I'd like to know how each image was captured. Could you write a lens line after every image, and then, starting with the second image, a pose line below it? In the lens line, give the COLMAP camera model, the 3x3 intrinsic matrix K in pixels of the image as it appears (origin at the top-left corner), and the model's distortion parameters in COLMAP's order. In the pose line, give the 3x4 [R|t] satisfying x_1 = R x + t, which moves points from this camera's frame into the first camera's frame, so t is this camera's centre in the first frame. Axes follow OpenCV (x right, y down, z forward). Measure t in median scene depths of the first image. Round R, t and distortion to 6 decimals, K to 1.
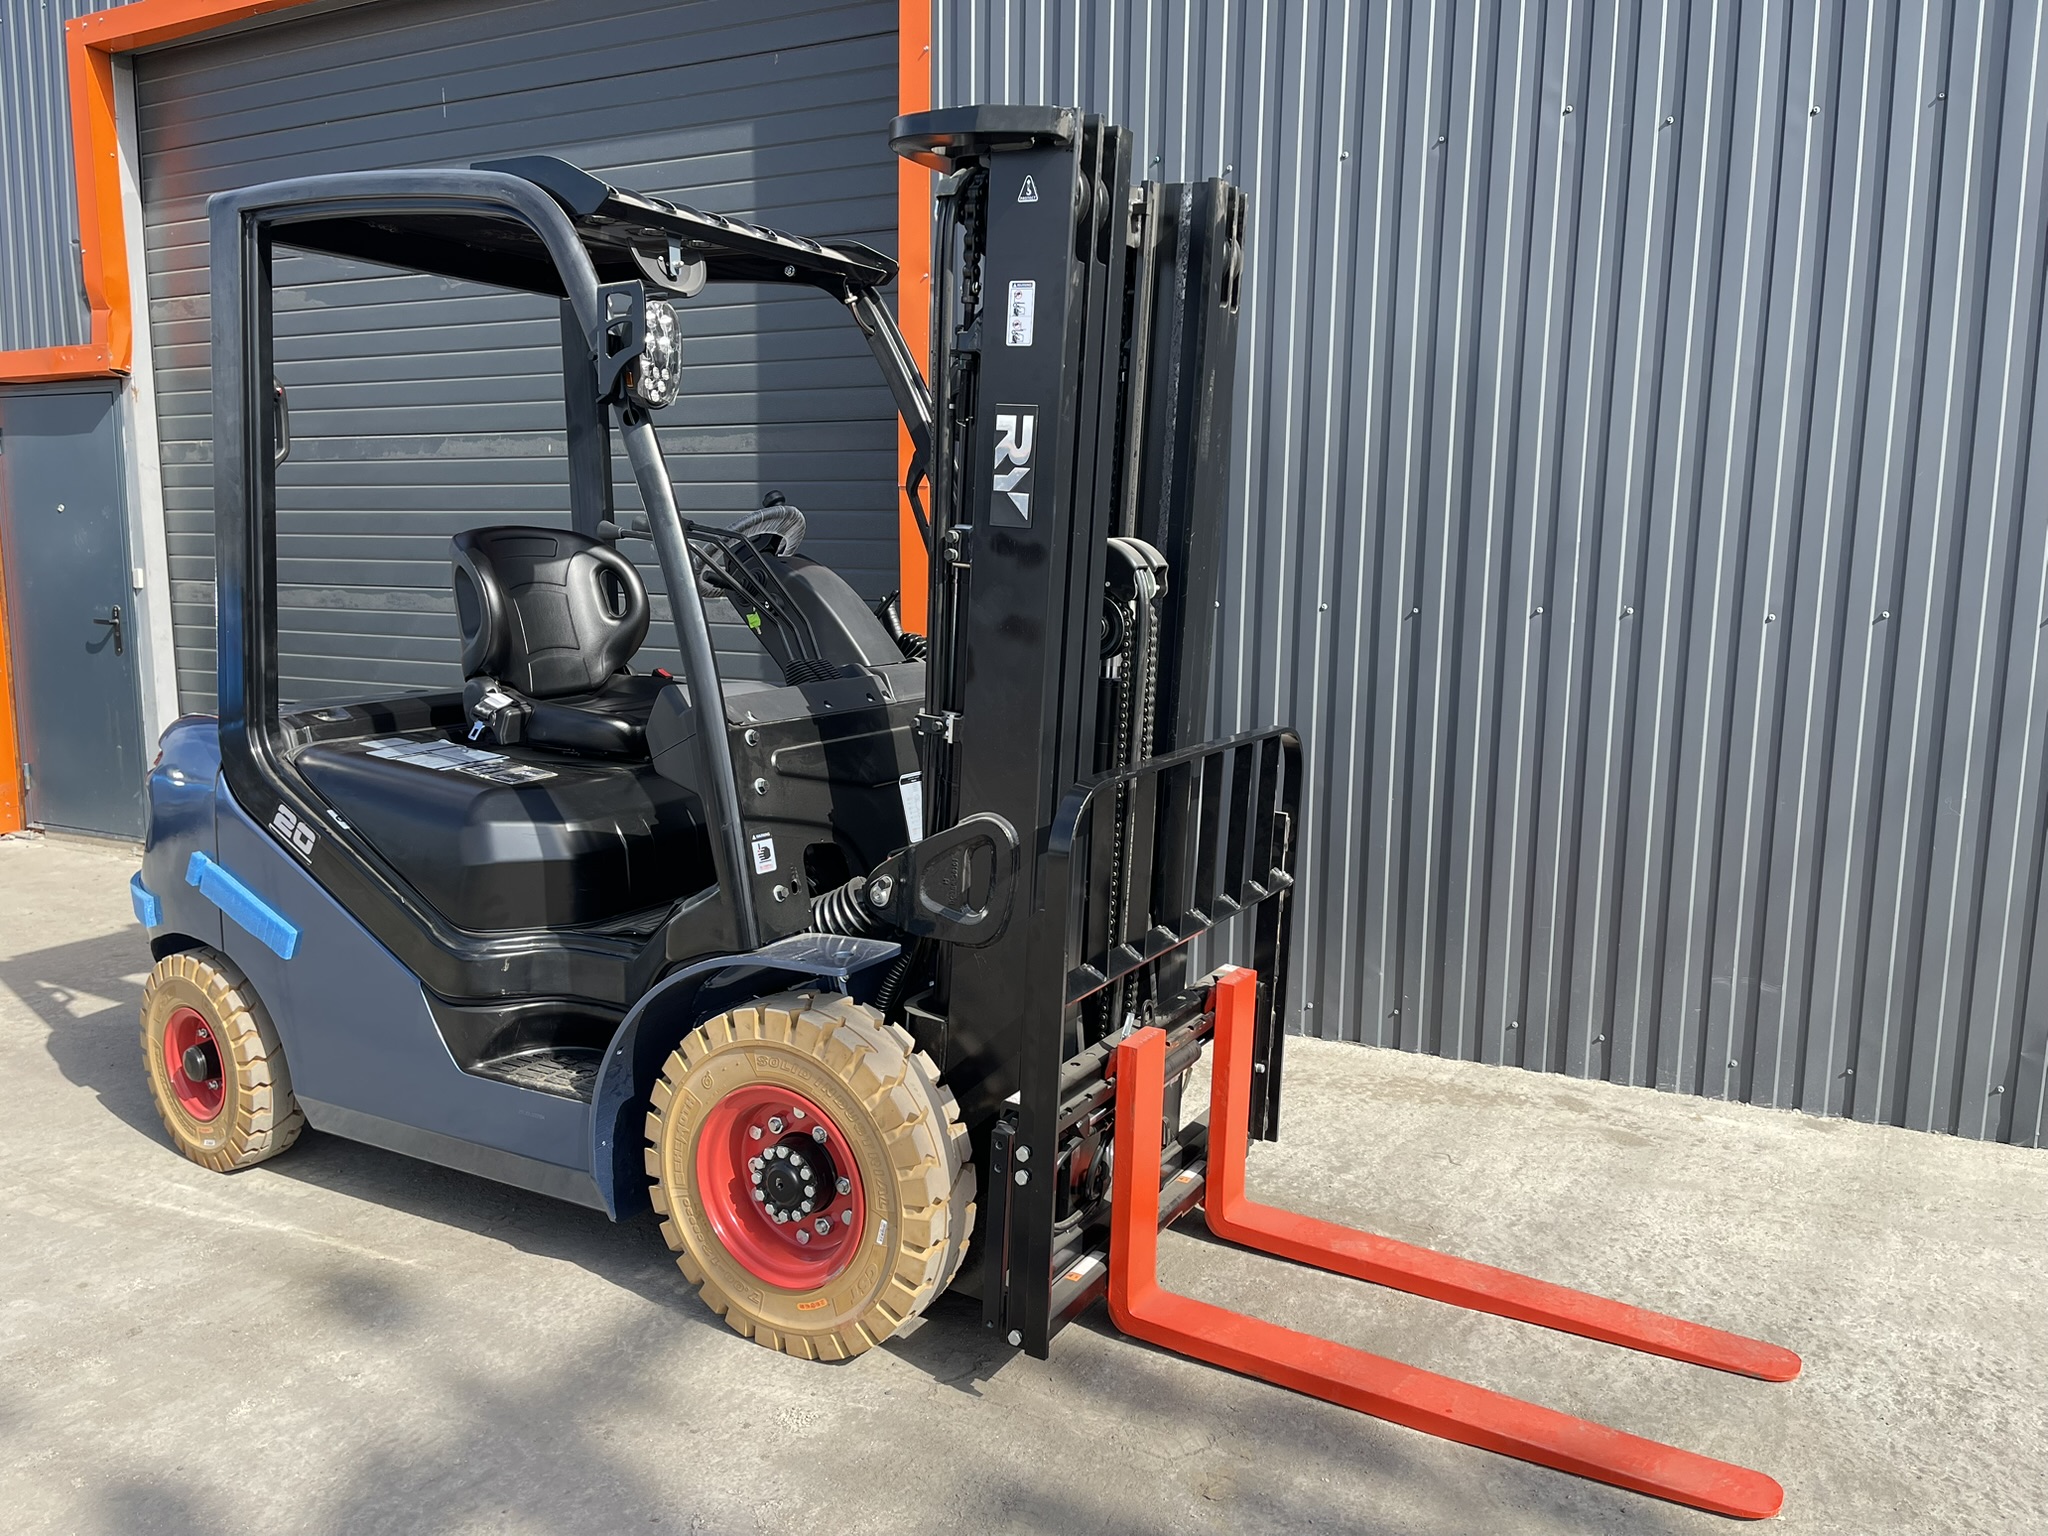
lens RADIAL K [[1565.8, 0, 1028.4], [0, 1565.8, 780.4], [0, 0, 1]] dist [0.064243, -0.070100]
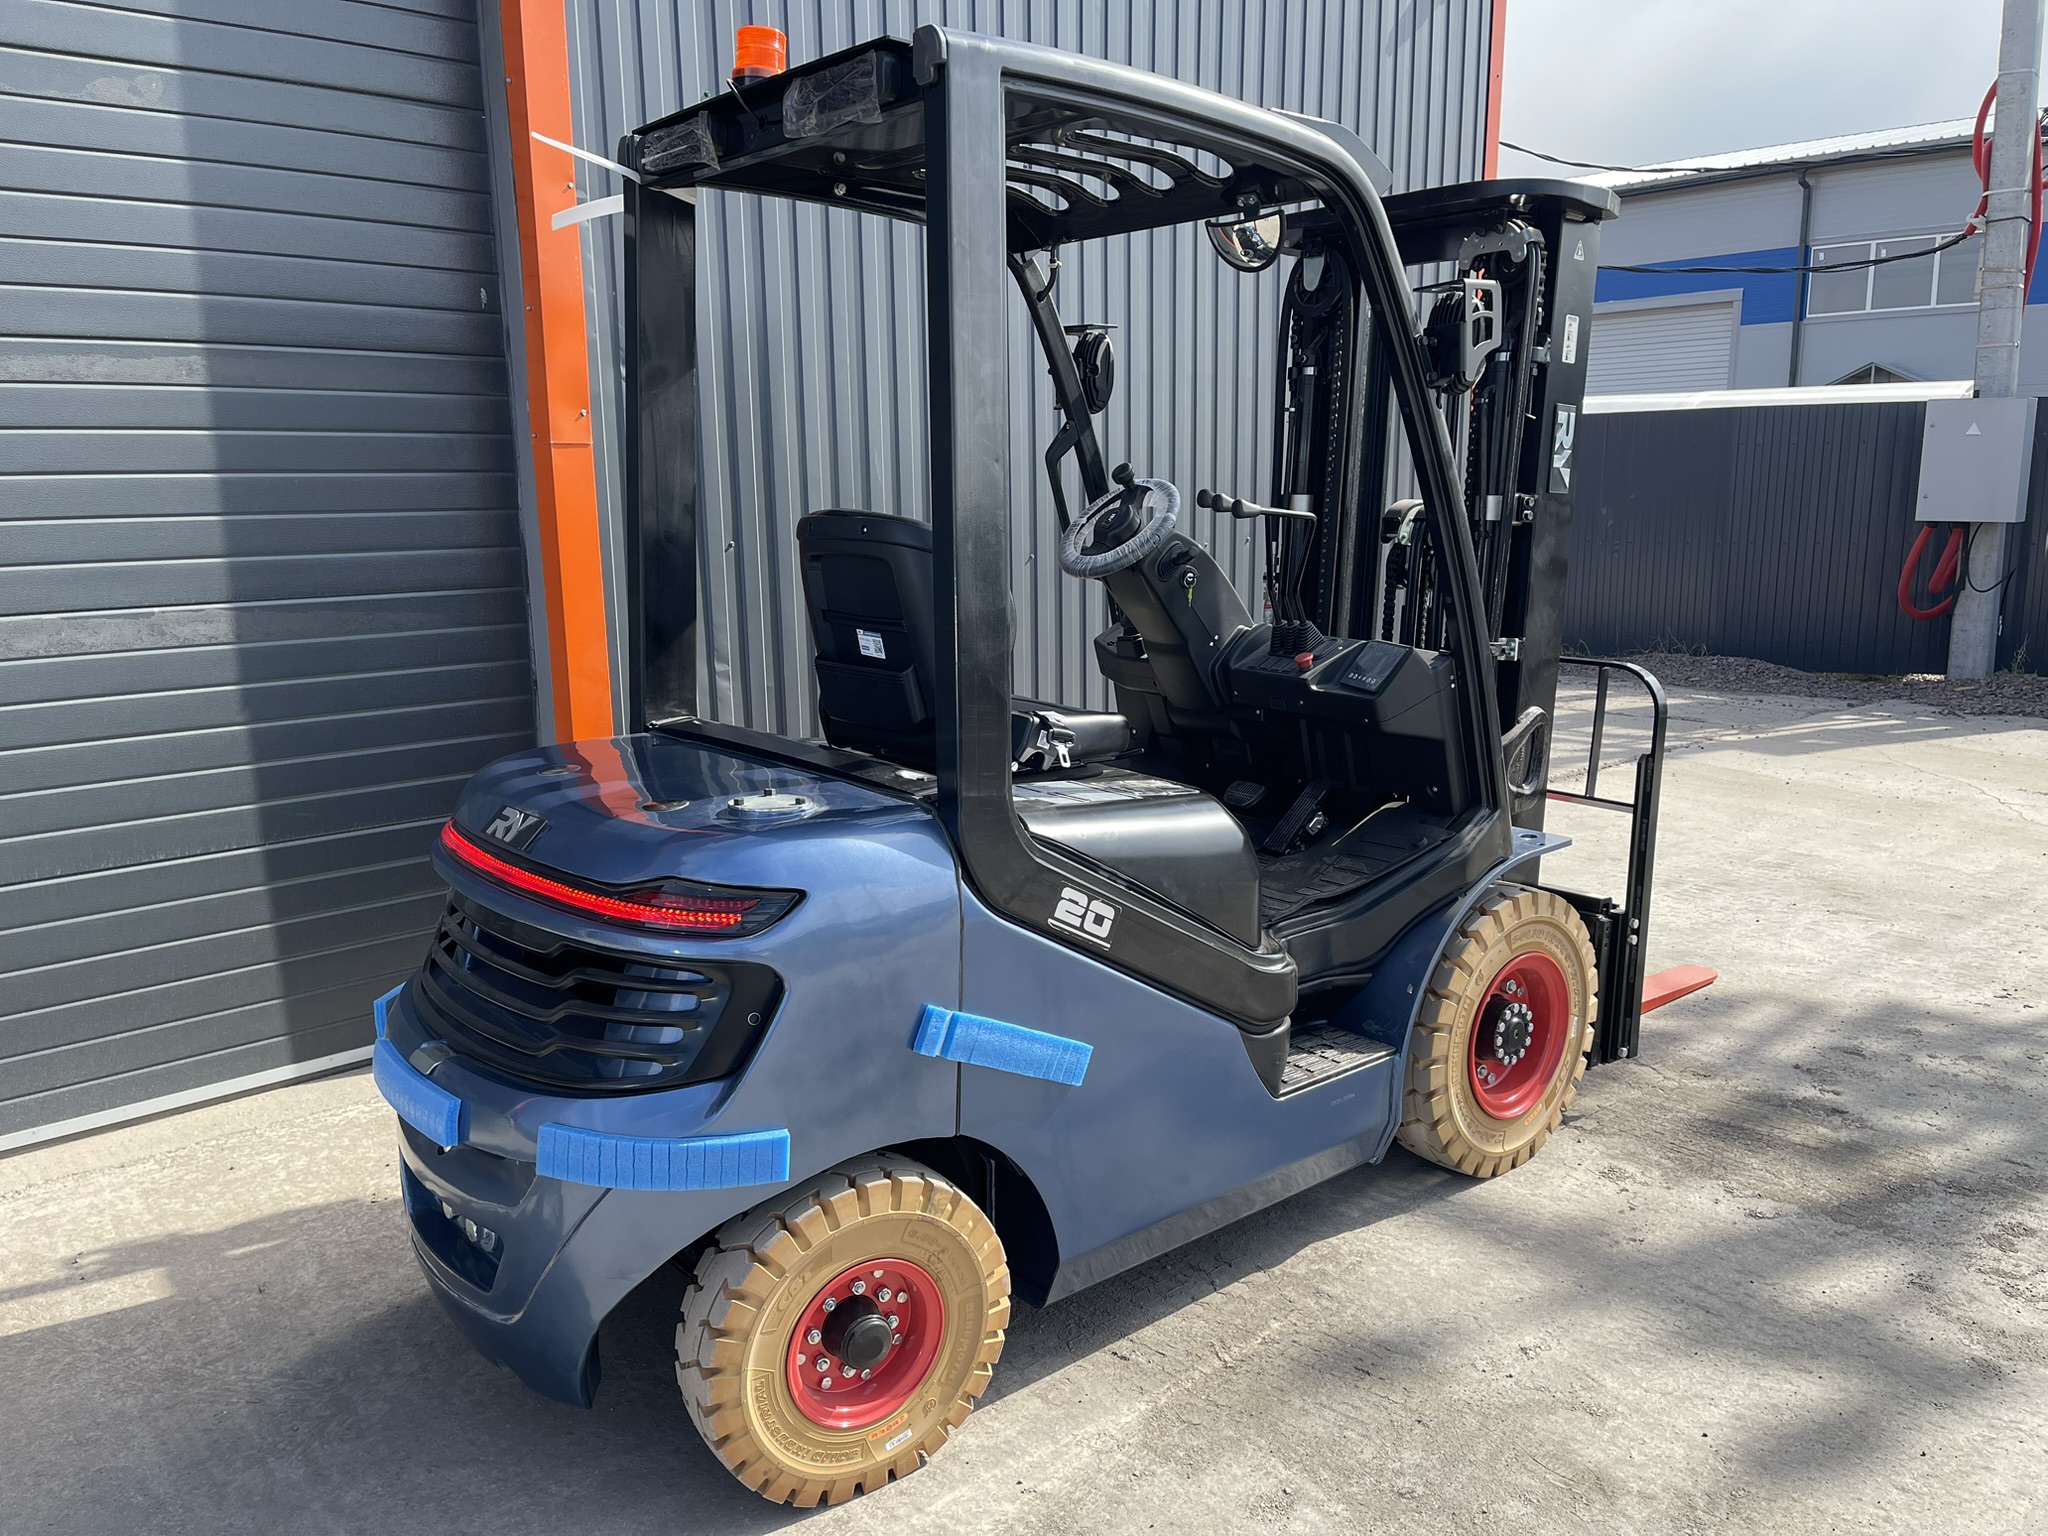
lens RADIAL K [[1564.4, 0, 1032.8], [0, 1564.4, 773.1], [0, 0, 1]] dist [0.075964, -0.086723]
pose [[0.343075, -0.186170, 0.920674, -1.256083], [0.154521, 0.977994, 0.140181, -0.158296], [-0.926511, 0.094171, 0.364292, 0.800212]]
